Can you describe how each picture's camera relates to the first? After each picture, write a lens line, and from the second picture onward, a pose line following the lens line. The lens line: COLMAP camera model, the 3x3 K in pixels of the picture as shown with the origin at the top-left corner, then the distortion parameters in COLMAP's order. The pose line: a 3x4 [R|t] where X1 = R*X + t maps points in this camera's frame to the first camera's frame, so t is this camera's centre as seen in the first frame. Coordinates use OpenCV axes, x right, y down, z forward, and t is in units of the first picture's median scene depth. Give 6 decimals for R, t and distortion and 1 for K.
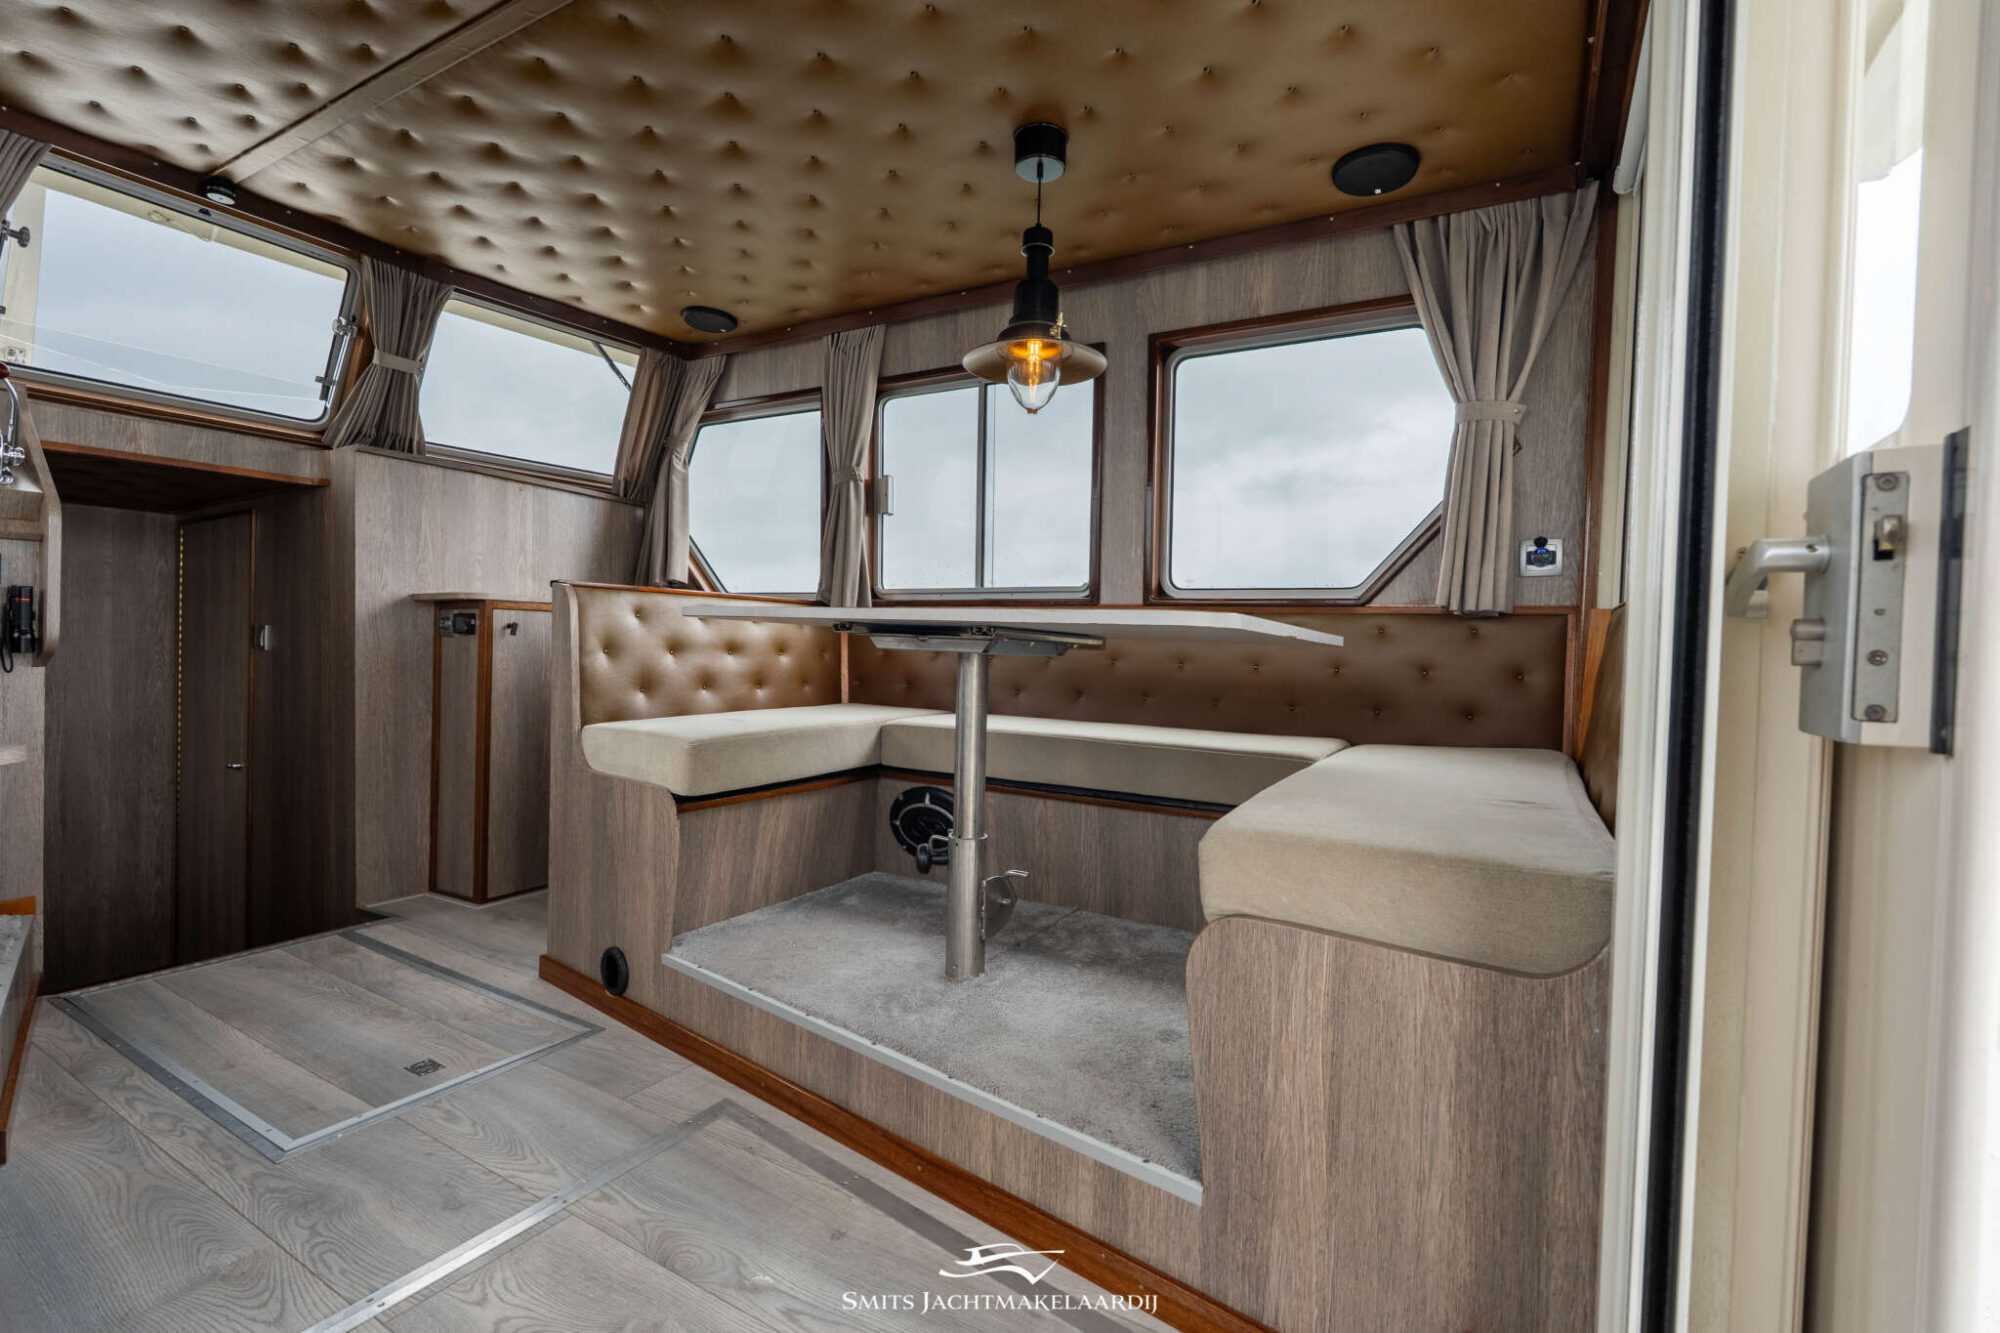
lens RADIAL K [[876.5, 0, 1003.2], [0, 876.5, 667.1], [0, 0, 1]] dist [-0.001628, -0.000269]
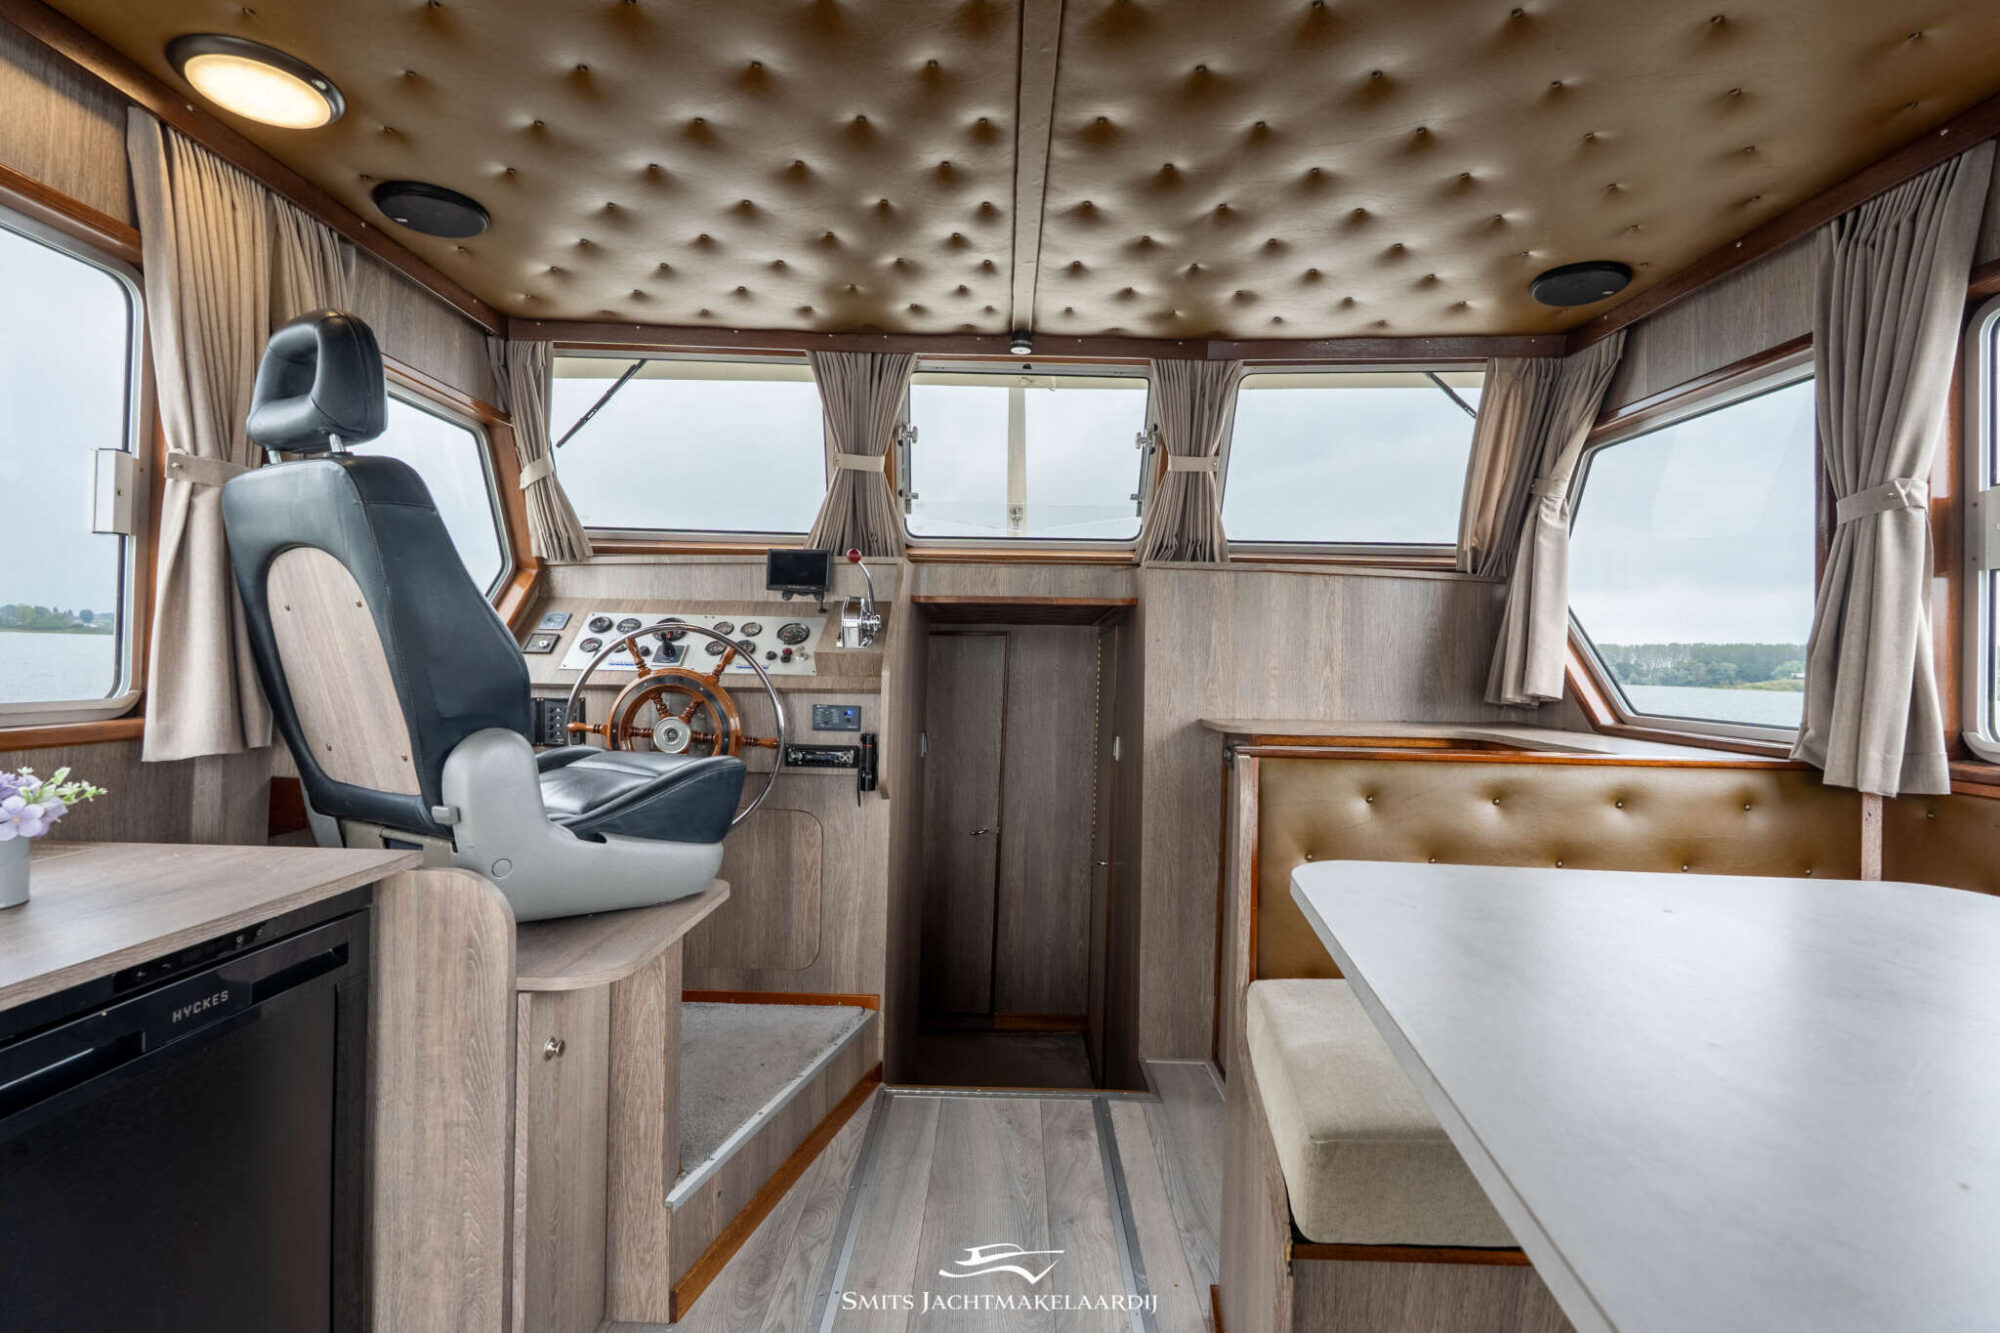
lens RADIAL K [[878.5, 0, 1001.0], [0, 878.5, 668.5], [0, 0, 1]] dist [-0.001463, -0.000235]
pose [[0.498330, -0.003374, -0.866981, -0.005623], [-0.030908, 0.999288, -0.021655, -0.141338], [0.866436, 0.037587, 0.497871, 0.495083]]
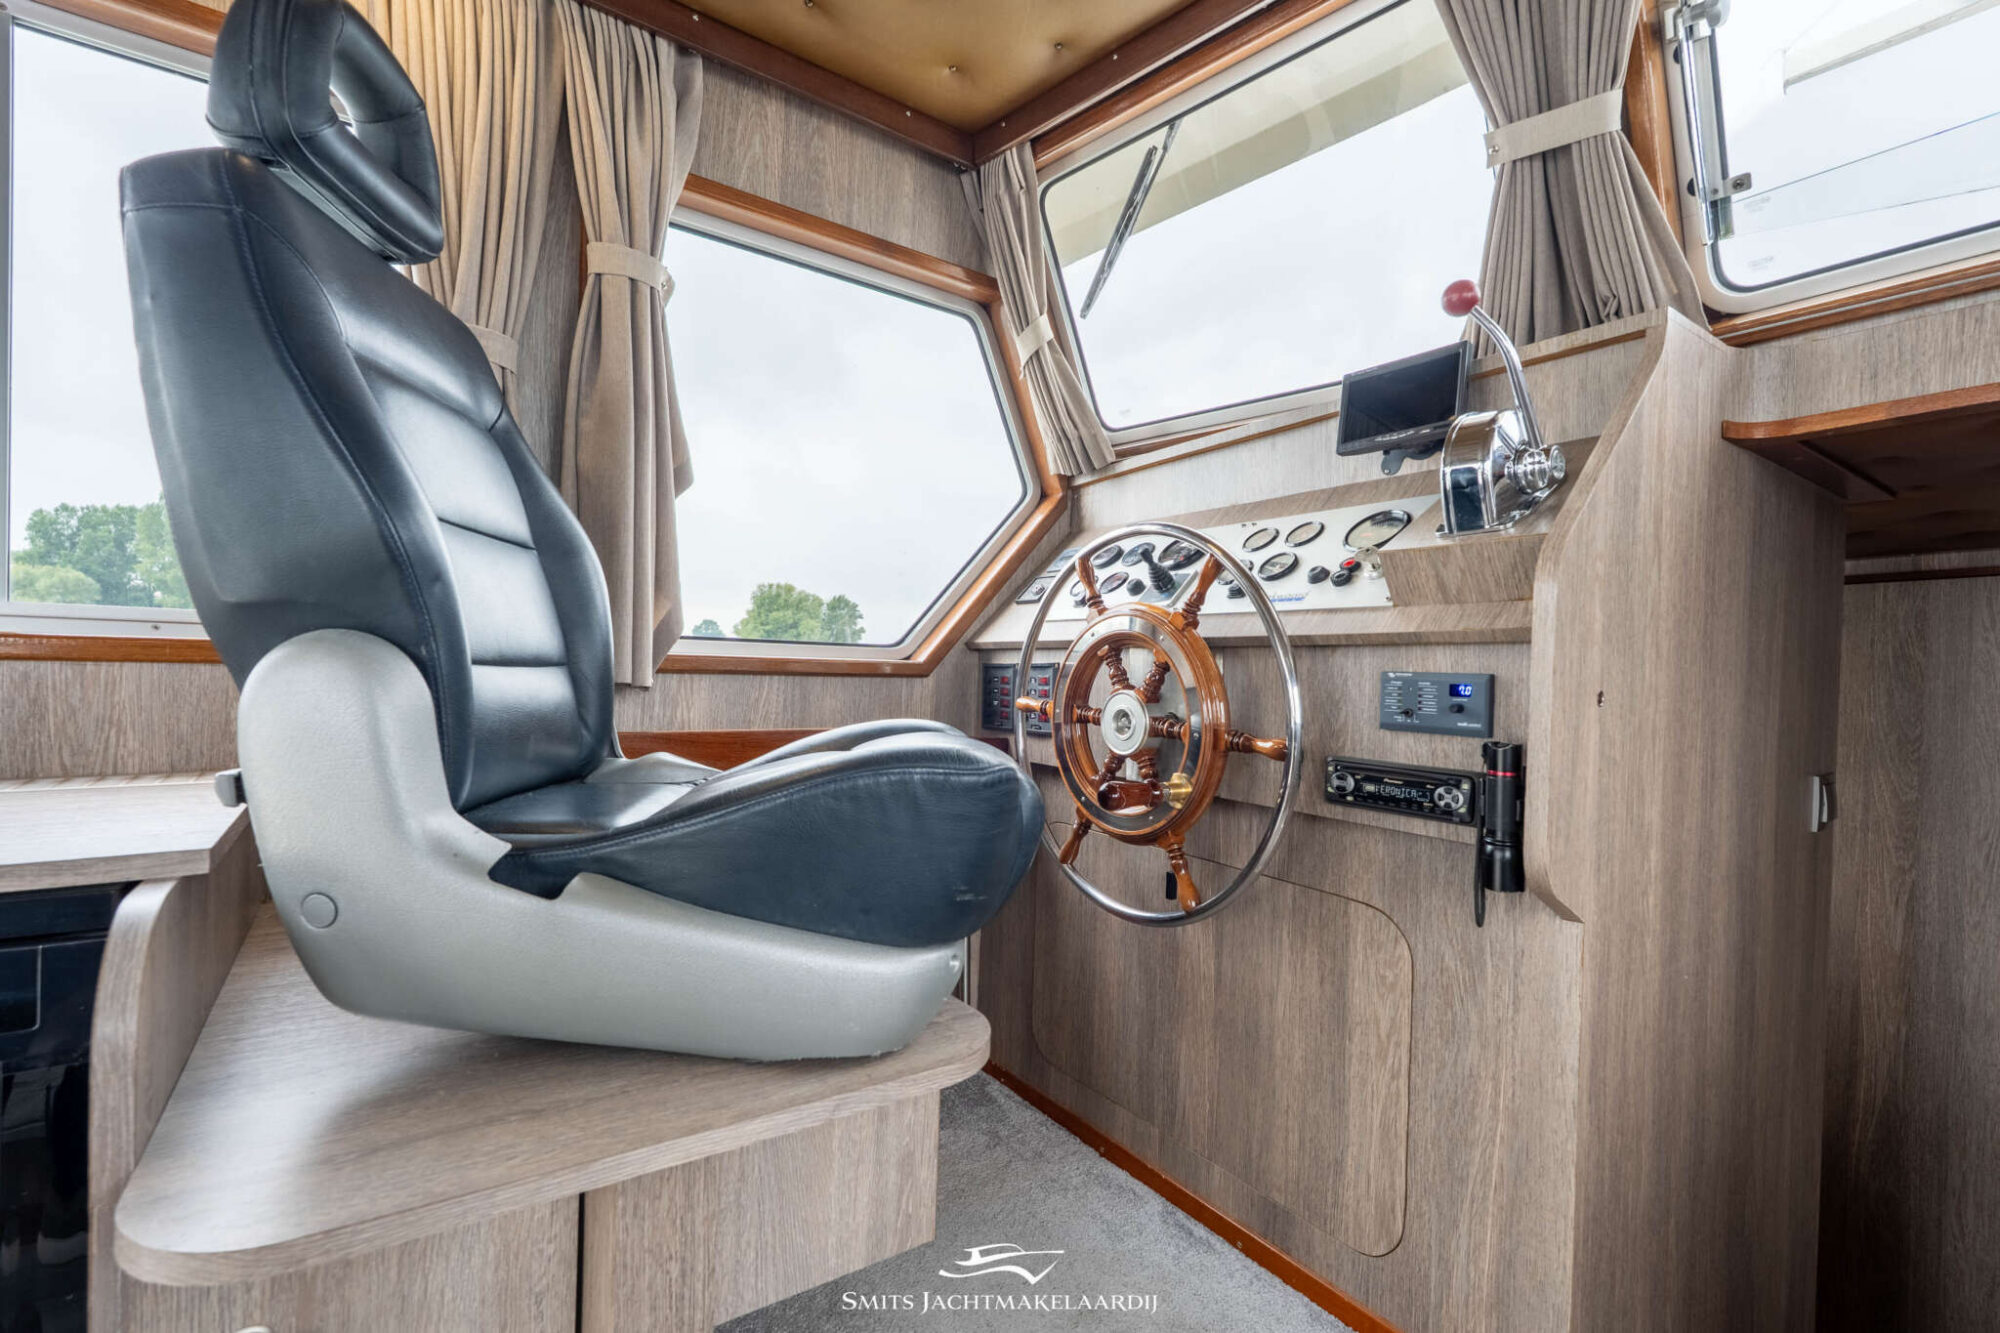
lens RADIAL K [[882.9, 0, 1003.1], [0, 882.9, 669.2], [0, 0, 1]] dist [-0.001341, 0.000013]
pose [[-0.404624, -0.031874, -0.913928, -0.519912], [-0.056620, 0.998348, -0.009751, -0.098868], [0.912729, 0.047801, -0.405760, 0.833378]]
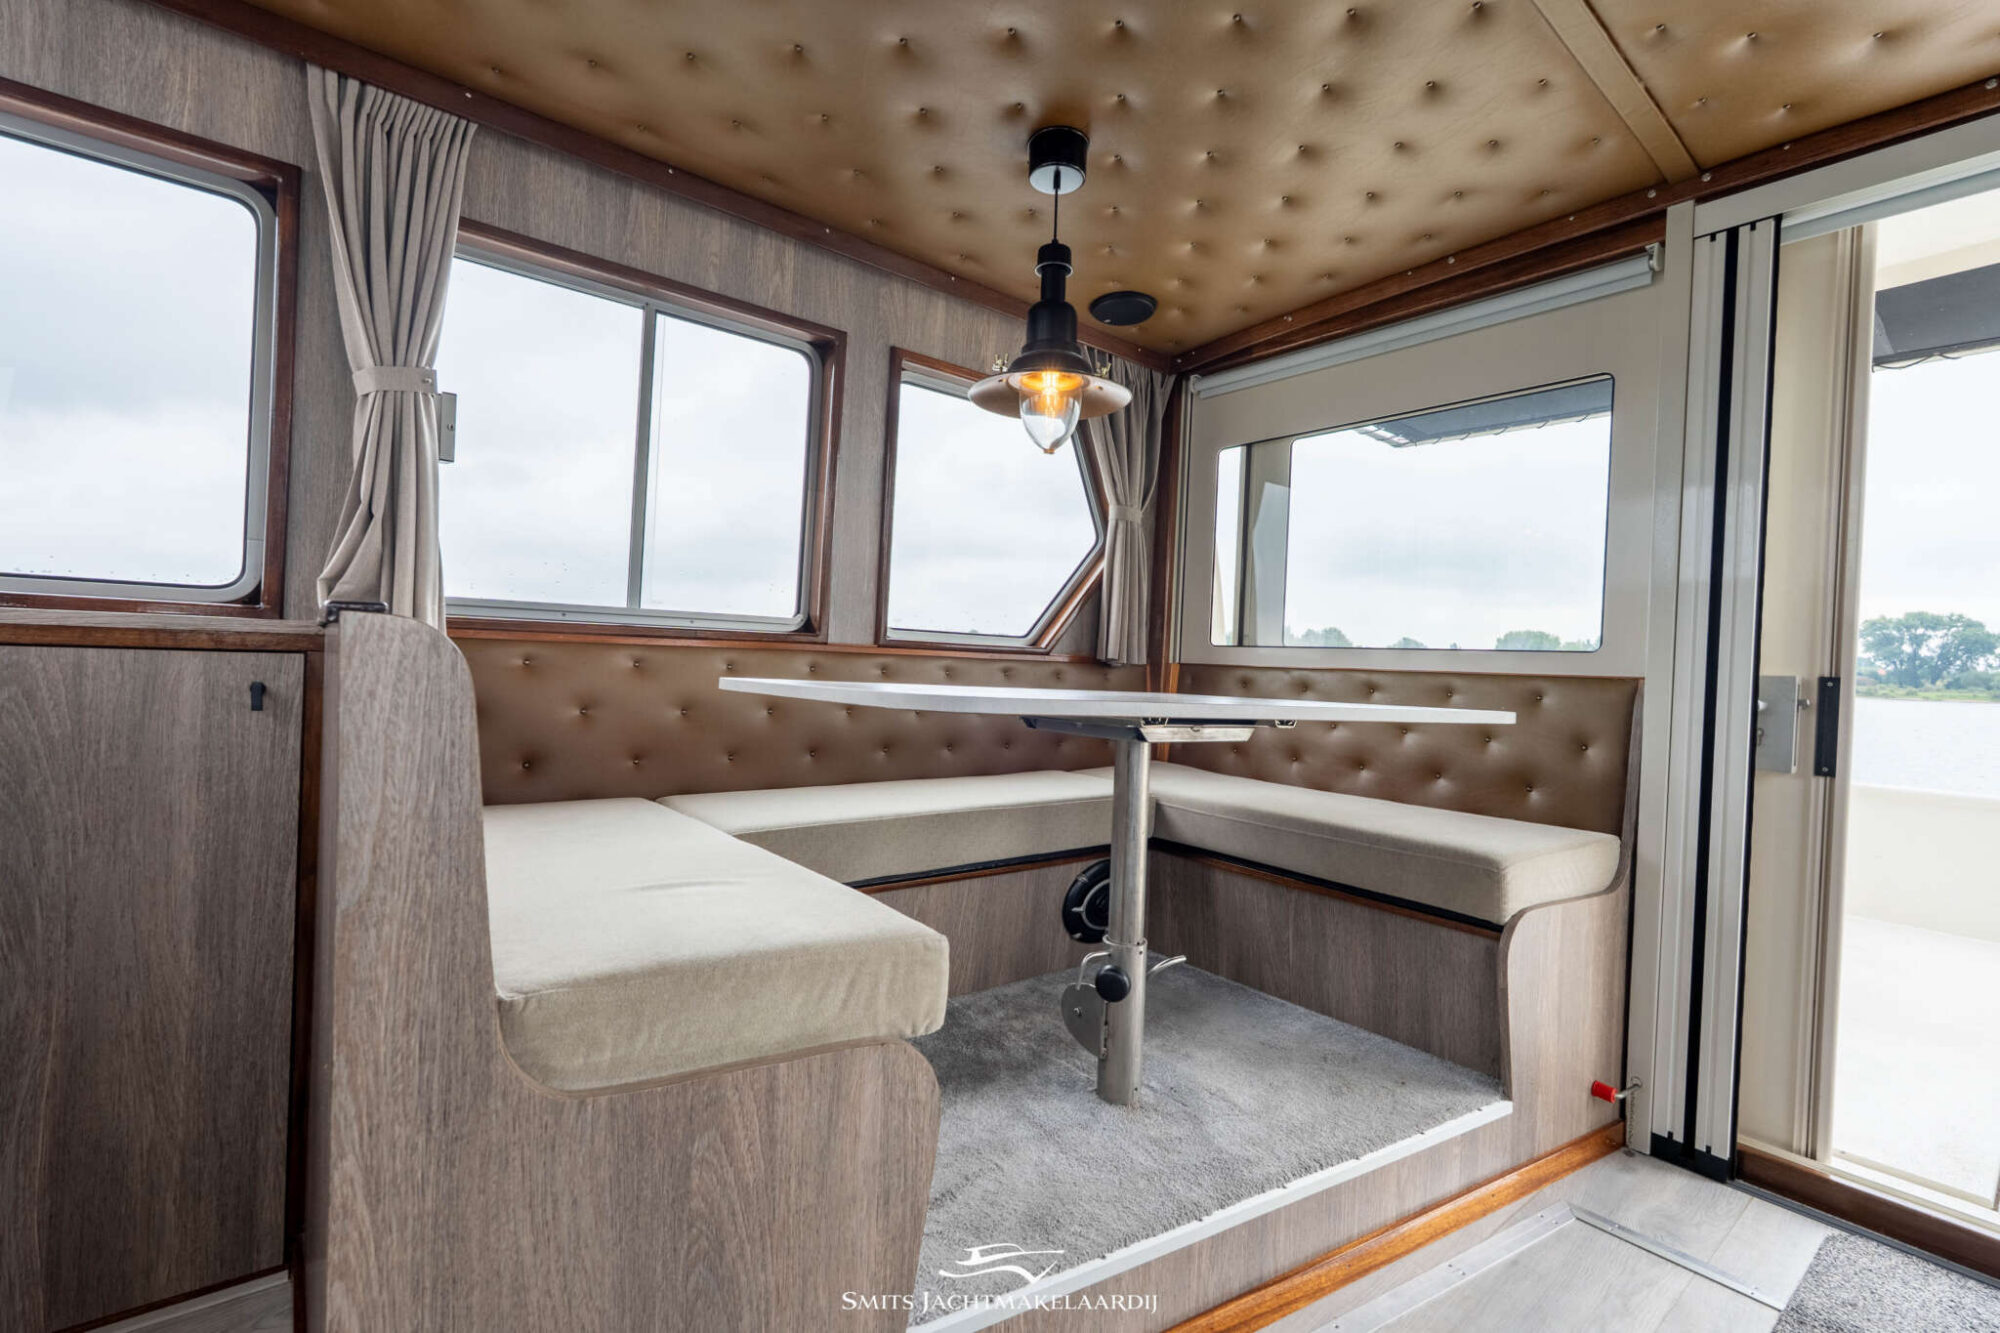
lens RADIAL K [[878.5, 0, 1001.0], [0, 878.5, 668.5], [0, 0, 1]] dist [-0.001463, -0.000235]
pose [[0.359513, -0.022738, 0.932863, -0.739985], [-0.009459, 0.999563, 0.028009, -0.086722], [-0.933092, -0.018893, 0.359140, 0.652504]]
